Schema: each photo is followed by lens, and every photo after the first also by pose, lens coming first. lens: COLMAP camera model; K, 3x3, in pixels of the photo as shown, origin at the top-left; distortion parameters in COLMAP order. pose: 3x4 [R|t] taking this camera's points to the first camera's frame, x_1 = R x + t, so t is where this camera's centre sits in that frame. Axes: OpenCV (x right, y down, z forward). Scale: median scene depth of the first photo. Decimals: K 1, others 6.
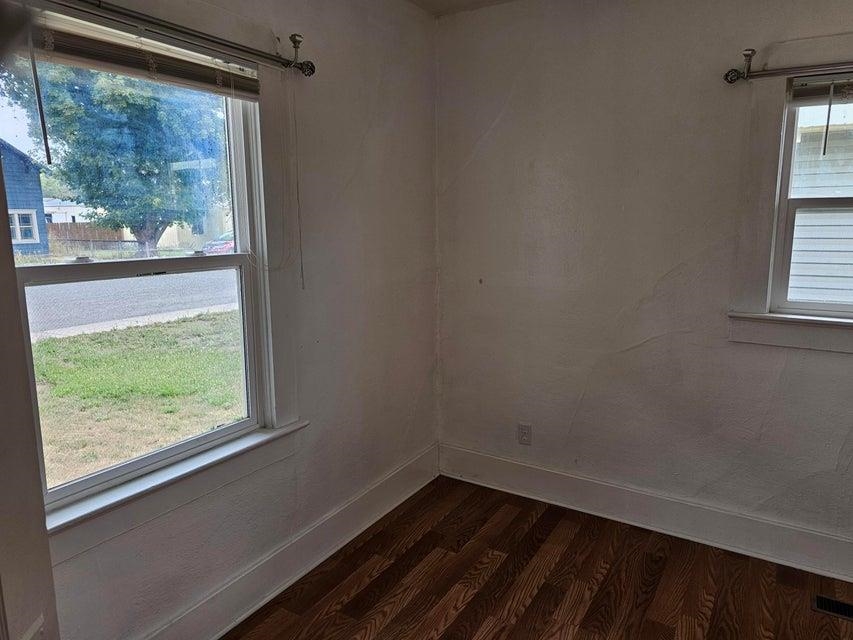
lens RADIAL K [[592.9, 0, 427.2], [0, 592.9, 321.0], [0, 0, 1]] dist [0.061650, -0.055018]
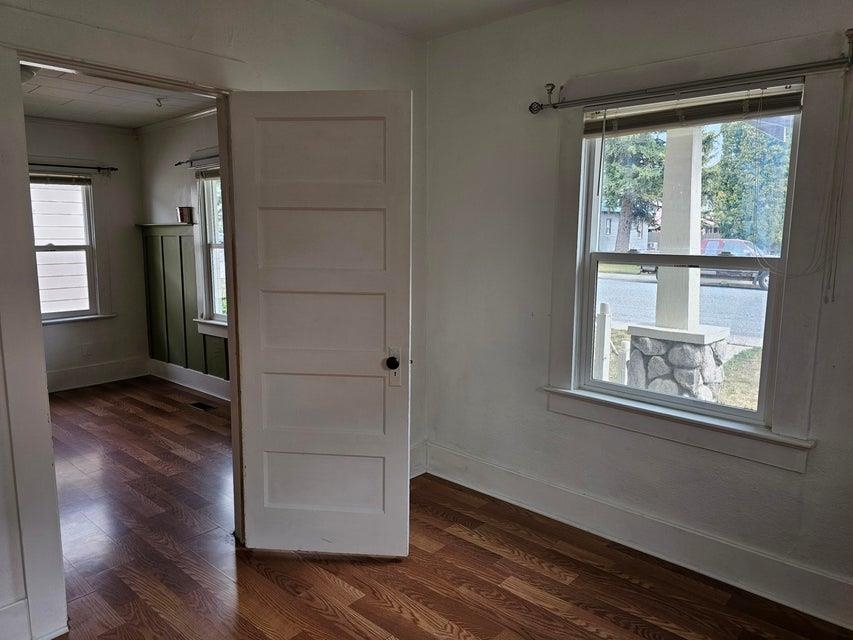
lens RADIAL K [[592.9, 0, 426.6], [0, 592.9, 317.1], [0, 0, 1]] dist [0.061650, -0.055018]
pose [[-0.180687, 0.153291, -0.971522, 0.906538], [-0.181596, 0.965597, 0.186130, -0.102515], [0.966631, 0.210056, -0.146634, 0.605212]]
